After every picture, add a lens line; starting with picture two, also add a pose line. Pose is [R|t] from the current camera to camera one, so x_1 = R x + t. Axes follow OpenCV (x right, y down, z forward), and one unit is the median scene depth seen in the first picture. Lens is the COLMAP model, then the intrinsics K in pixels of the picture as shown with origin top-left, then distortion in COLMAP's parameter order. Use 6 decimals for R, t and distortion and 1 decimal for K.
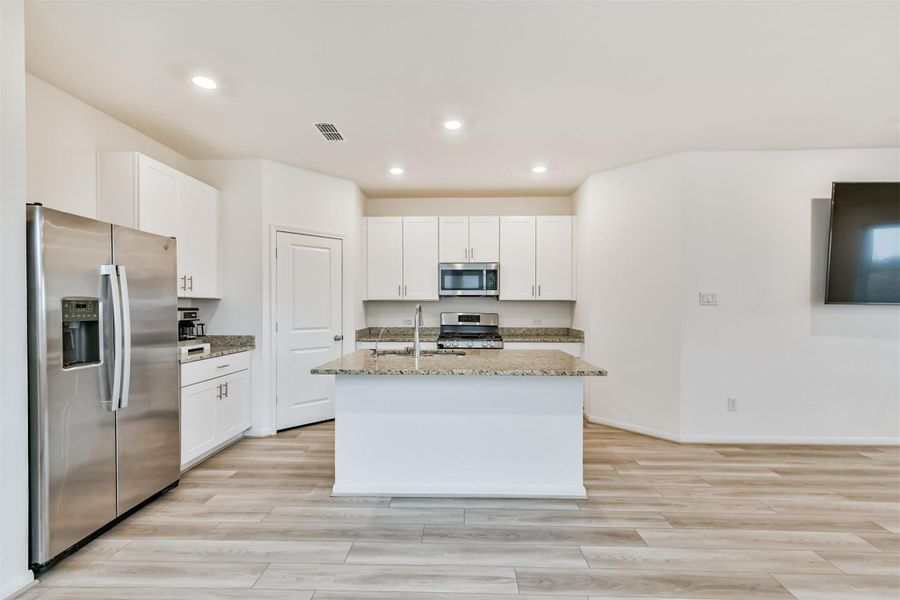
lens RADIAL K [[381.0, 0, 455.7], [0, 381.0, 306.6], [0, 0, 1]] dist [0.008712, 0.000188]
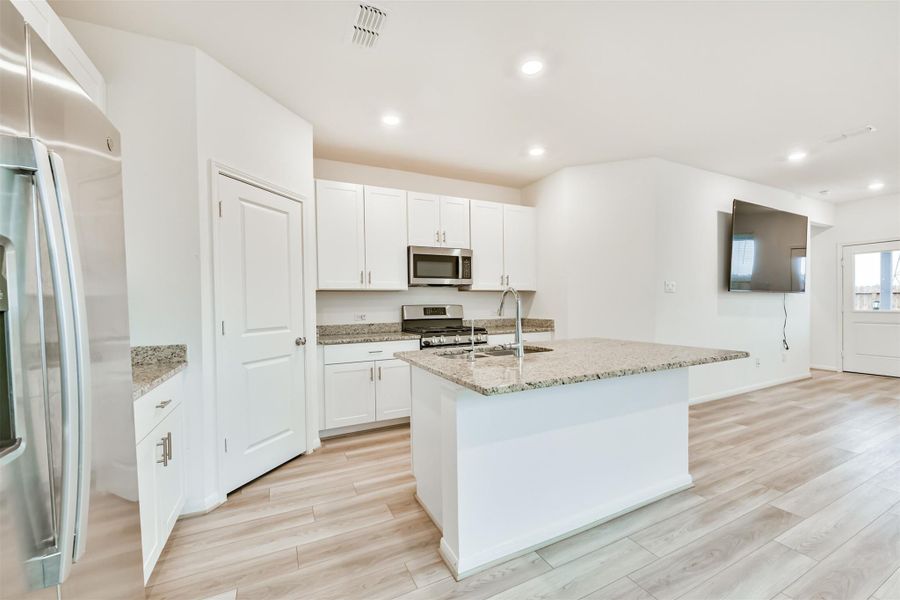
lens RADIAL K [[358.1, 0, 454.5], [0, 358.1, 305.9], [0, 0, 1]] dist [-0.004365, -0.000958]
pose [[0.886656, -0.016704, 0.462128, -0.377808], [0.016075, 0.999857, 0.005298, 0.018718], [-0.462151, 0.002731, 0.886797, 0.293906]]
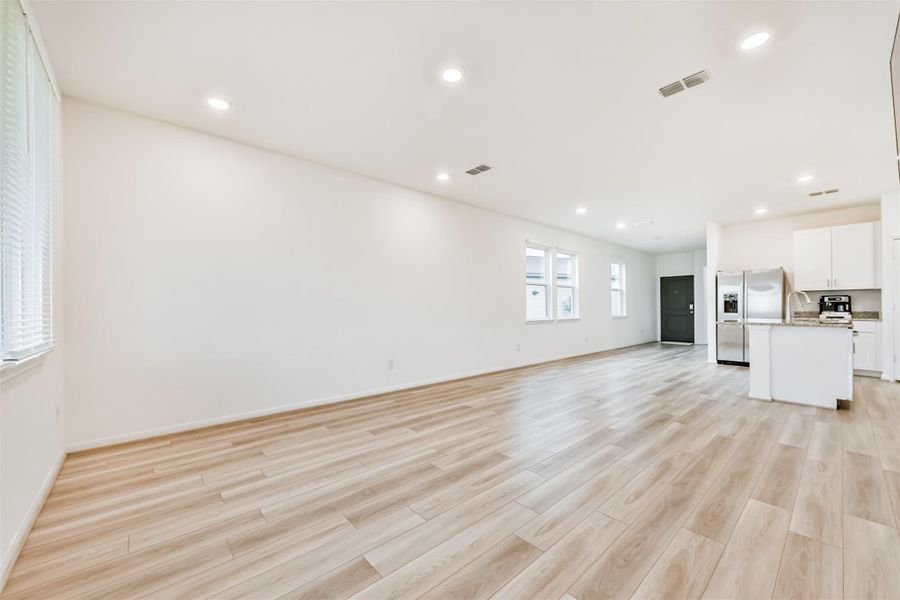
lens RADIAL K [[358.1, 0, 447.1], [0, 358.1, 307.1], [0, 0, 1]] dist [-0.004365, -0.000958]
pose [[-0.731266, -0.003786, -0.682082, 1.547520], [-0.001624, 0.999991, -0.003809, 0.053843], [0.682090, -0.001678, -0.731266, 0.779758]]
